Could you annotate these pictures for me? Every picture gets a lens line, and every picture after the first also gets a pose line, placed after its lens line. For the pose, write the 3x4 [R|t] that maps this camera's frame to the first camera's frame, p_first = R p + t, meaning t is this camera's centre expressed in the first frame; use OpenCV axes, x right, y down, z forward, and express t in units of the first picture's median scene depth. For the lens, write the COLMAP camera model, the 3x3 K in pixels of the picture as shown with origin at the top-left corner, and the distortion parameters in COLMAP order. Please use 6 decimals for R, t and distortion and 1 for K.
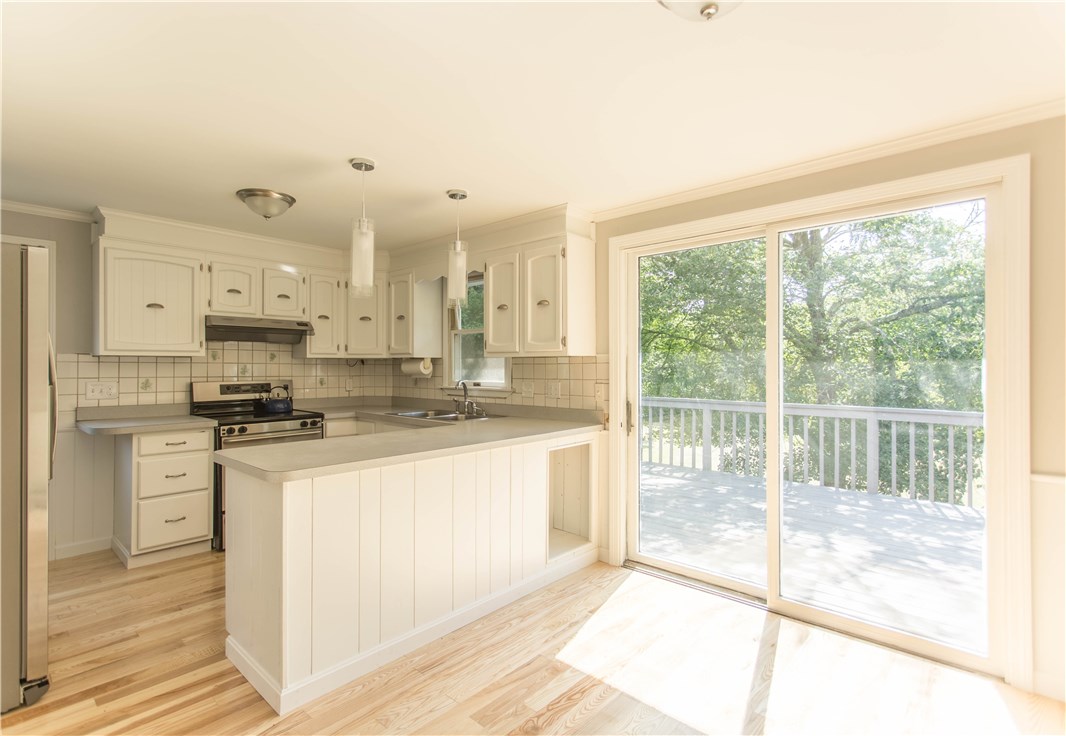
lens RADIAL K [[517.8, 0, 516.8], [0, 517.8, 364.7], [0, 0, 1]] dist [0.003571, 0.000746]
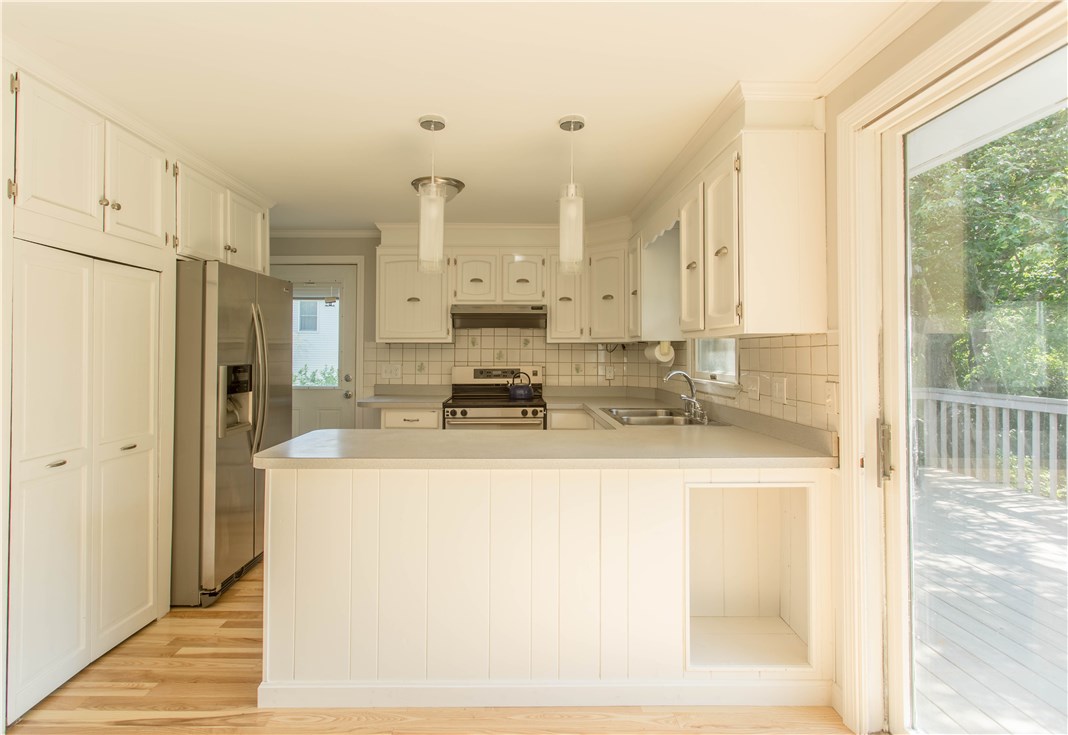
lens RADIAL K [[536.7, 0, 516.2], [0, 536.7, 339.5], [0, 0, 1]] dist [-0.000105, 0.001353]
pose [[0.684977, -0.017154, -0.728363, 0.302712], [0.000816, 0.999740, -0.022779, 0.002974], [0.728564, 0.015009, 0.684813, 0.314655]]
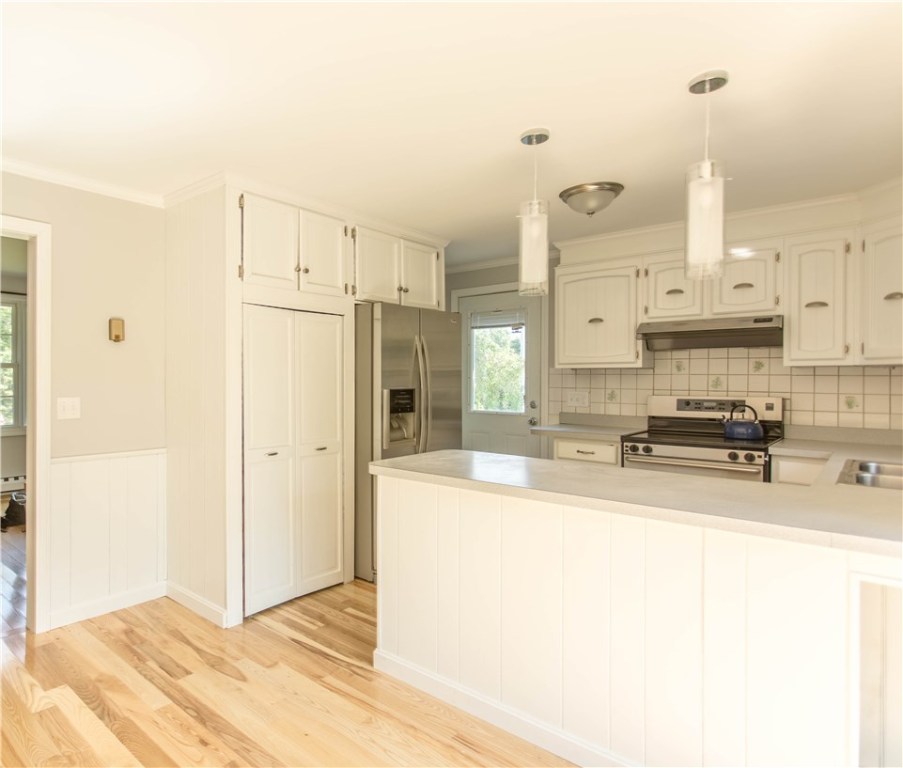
lens RADIAL K [[556.5, 0, 337.3], [0, 556.5, 379.2], [0, 0, 1]] dist [-0.002212, 0.000829]
pose [[-0.024322, 0.001001, -0.999704, 0.401459], [-0.000677, 0.999999, 0.001018, 0.004294], [0.999704, 0.000702, -0.024321, 0.457868]]
